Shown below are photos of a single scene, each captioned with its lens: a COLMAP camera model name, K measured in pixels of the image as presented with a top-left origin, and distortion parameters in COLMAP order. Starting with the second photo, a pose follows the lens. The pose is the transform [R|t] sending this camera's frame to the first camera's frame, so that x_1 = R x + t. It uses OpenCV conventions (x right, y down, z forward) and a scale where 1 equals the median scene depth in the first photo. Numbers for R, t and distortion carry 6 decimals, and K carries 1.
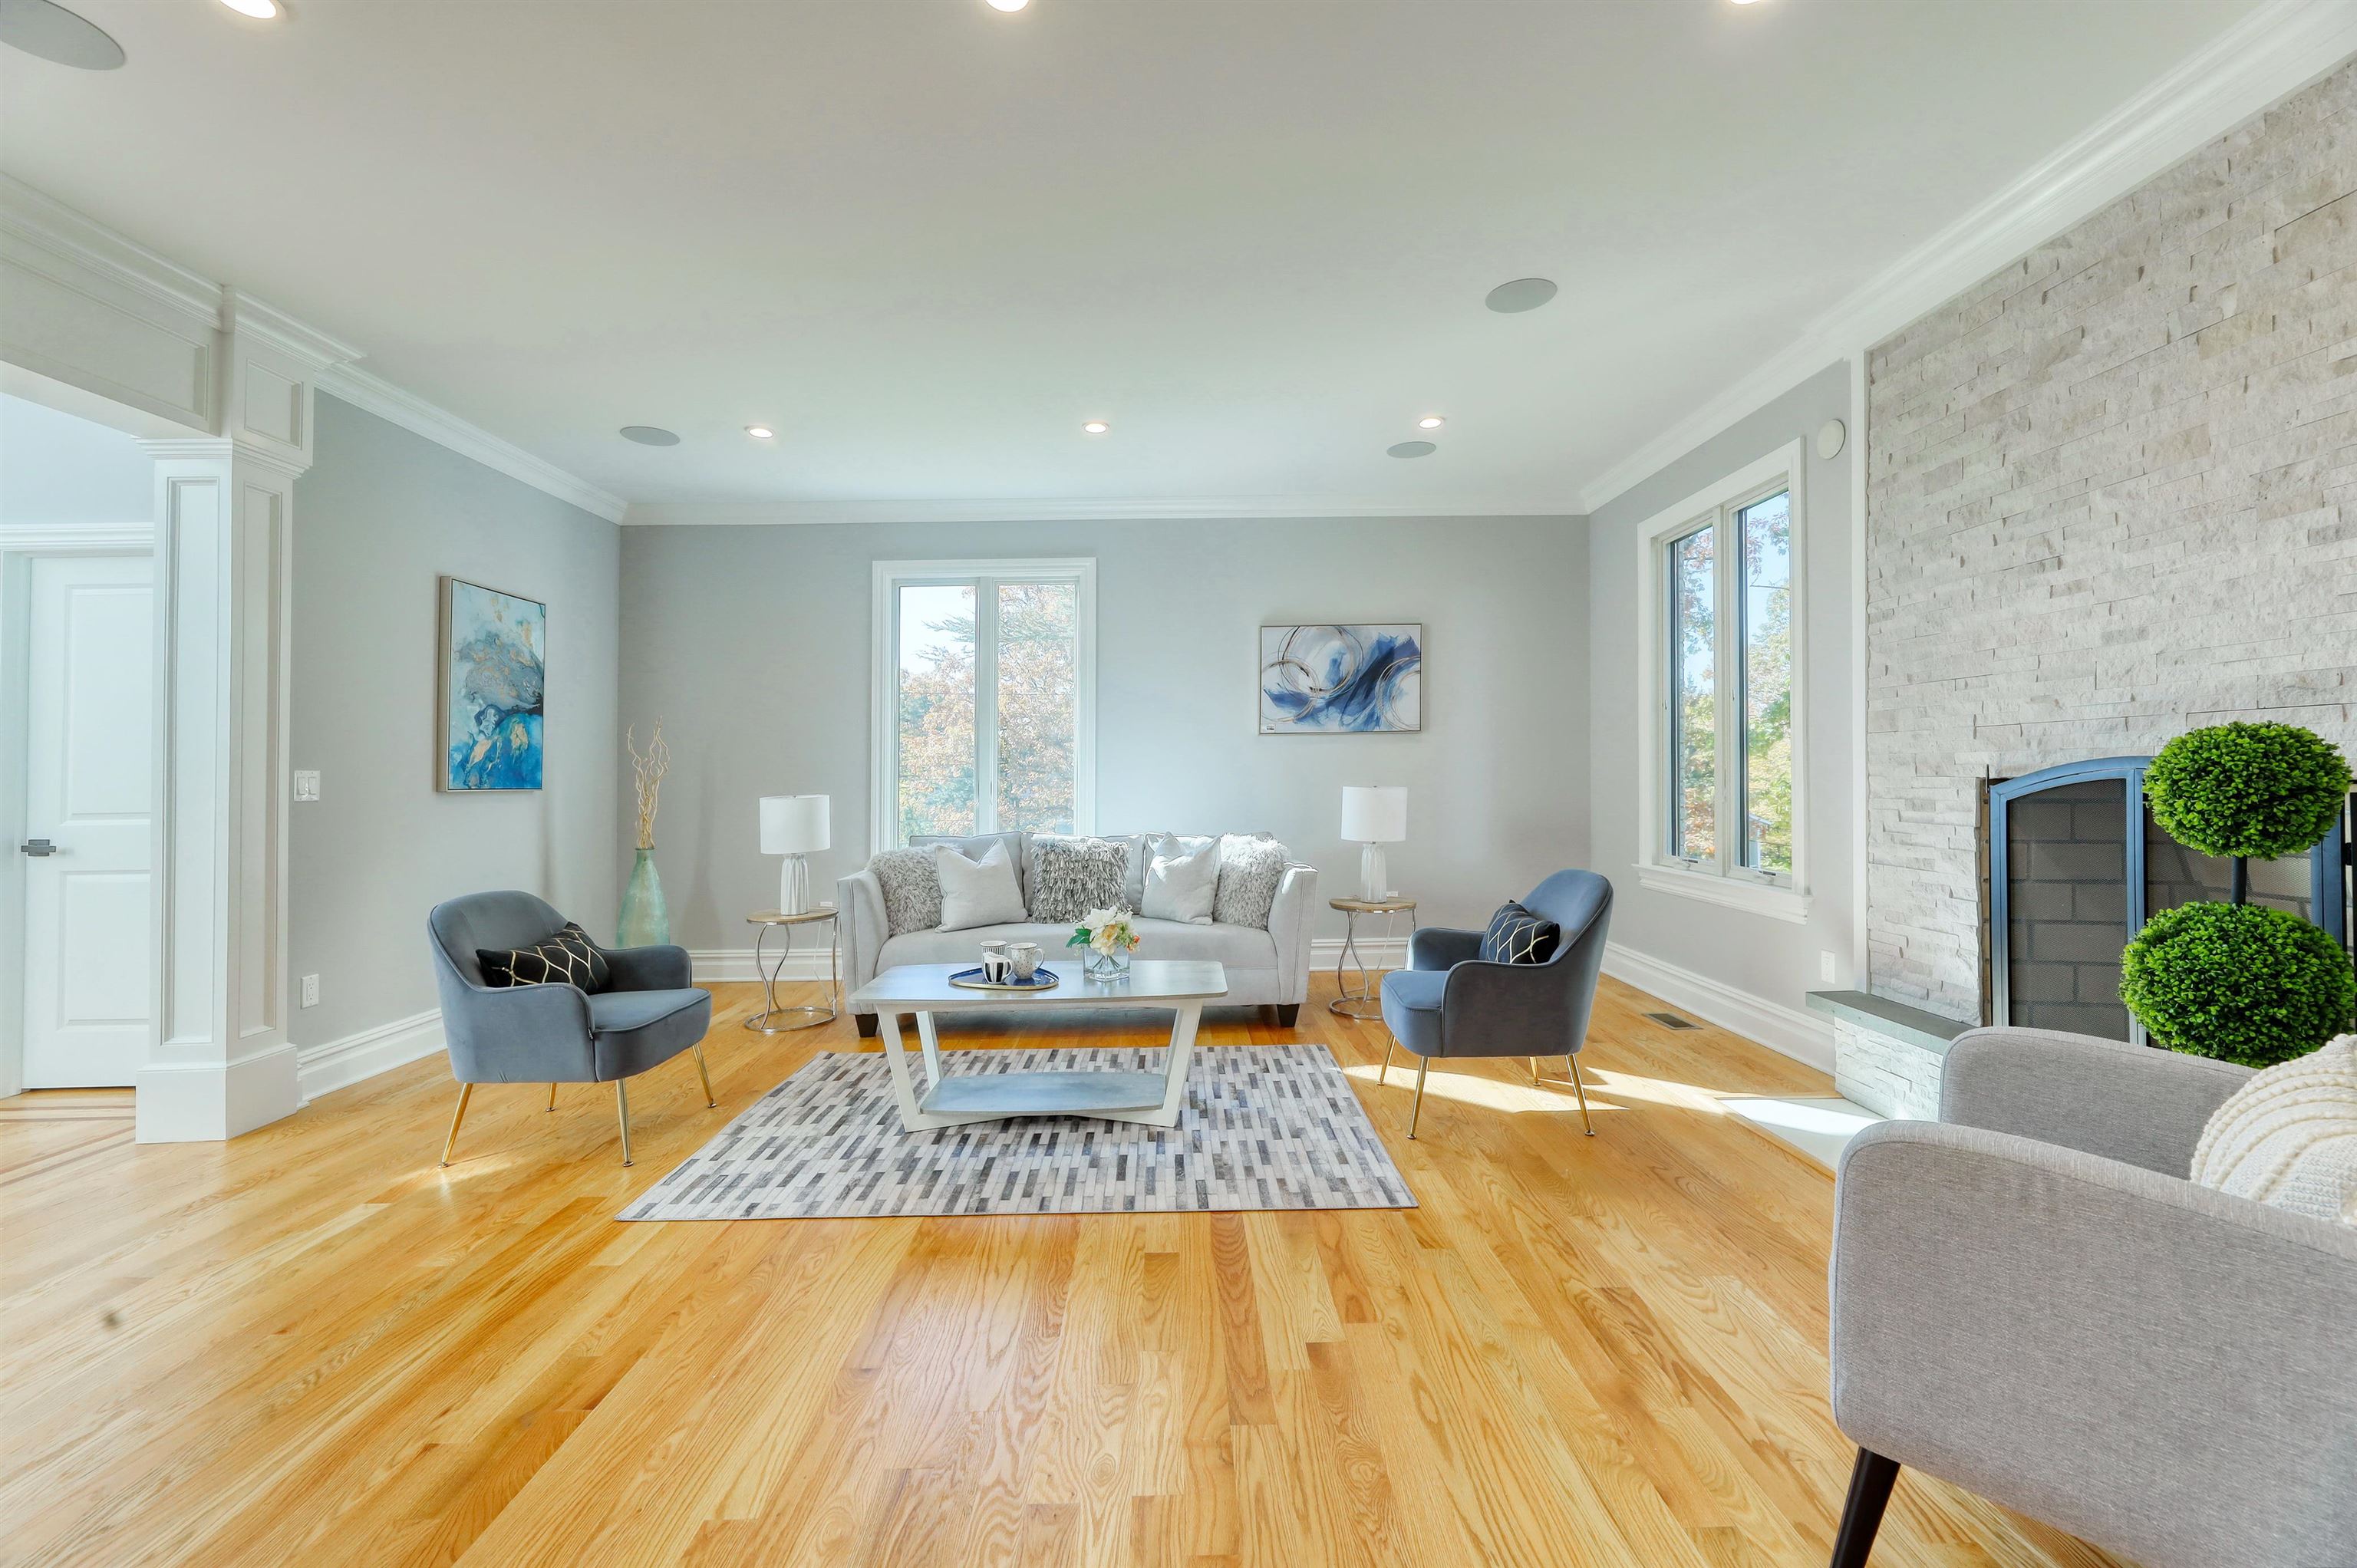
lens RADIAL K [[957.1, 0, 1200.8], [0, 957.1, 781.0], [0, 0, 1]] dist [-0.002129, -0.000145]
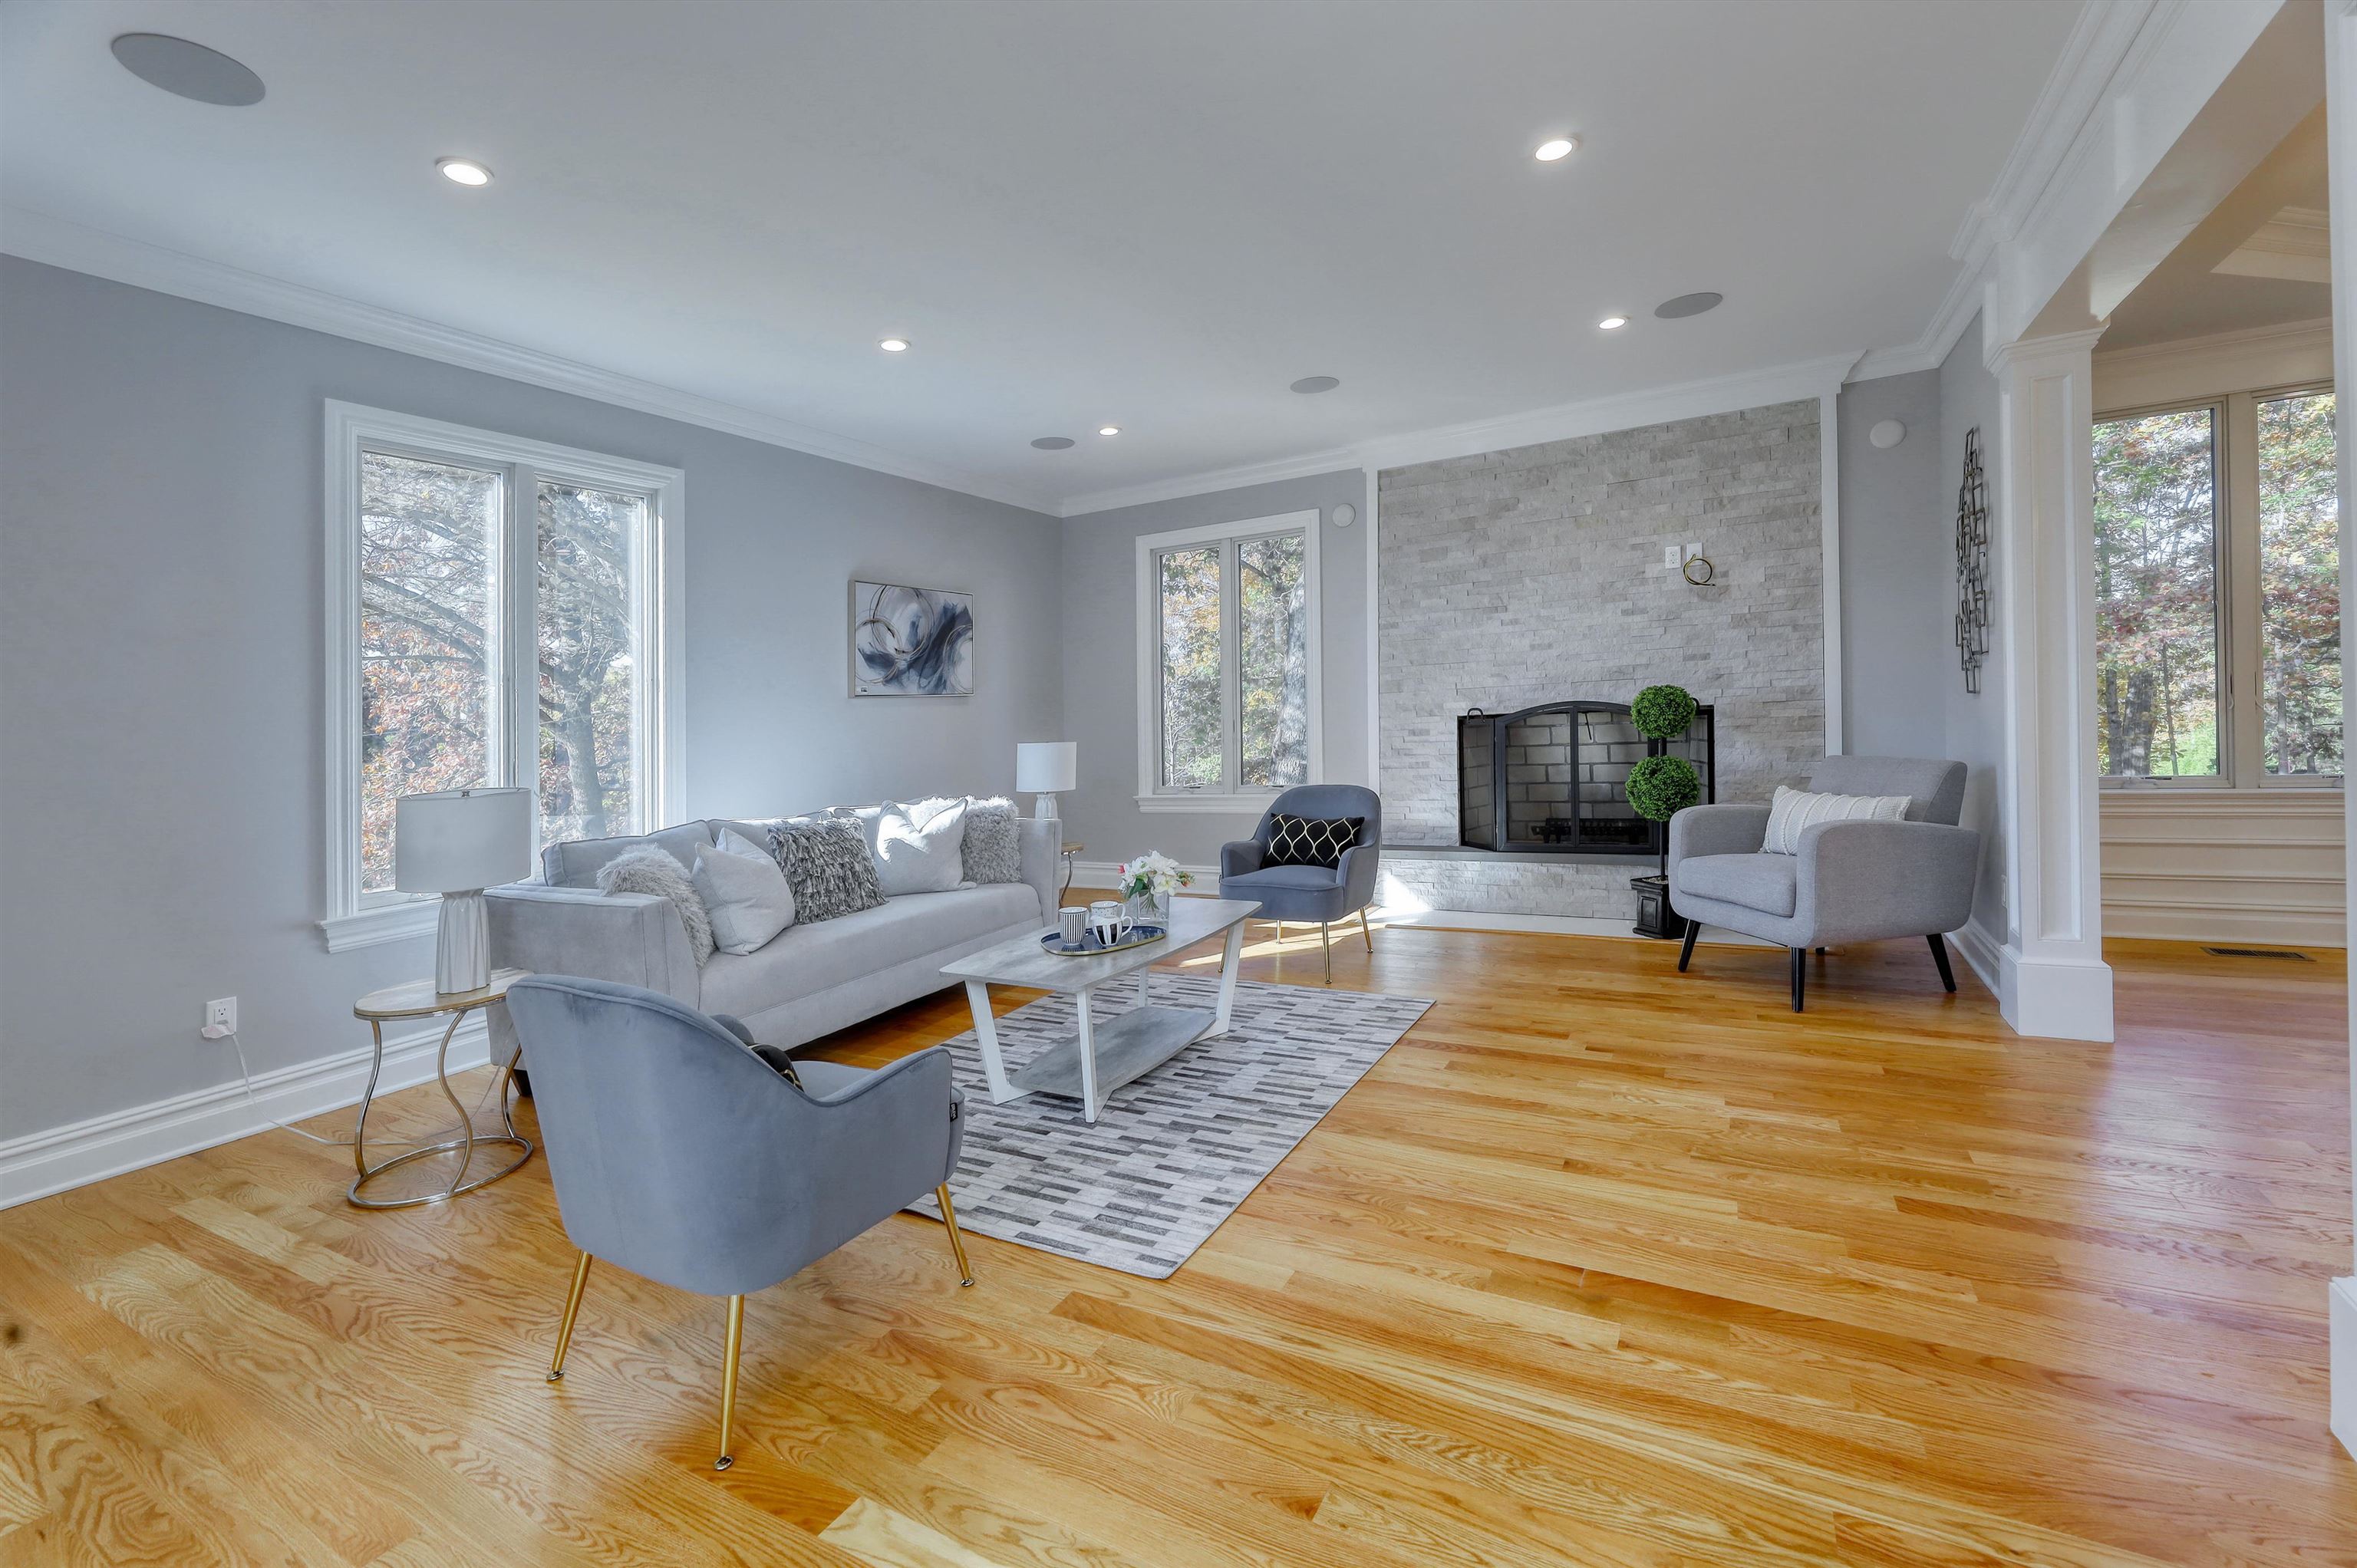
lens RADIAL K [[979.9, 0, 1122.2], [0, 979.9, 763.0], [0, 0, 1]] dist [-0.000355, -0.000081]
pose [[0.524622, -0.053323, 0.849664, -1.140686], [0.047823, 0.998306, 0.033123, -0.005650], [-0.849991, 0.023257, 0.526284, 0.507048]]
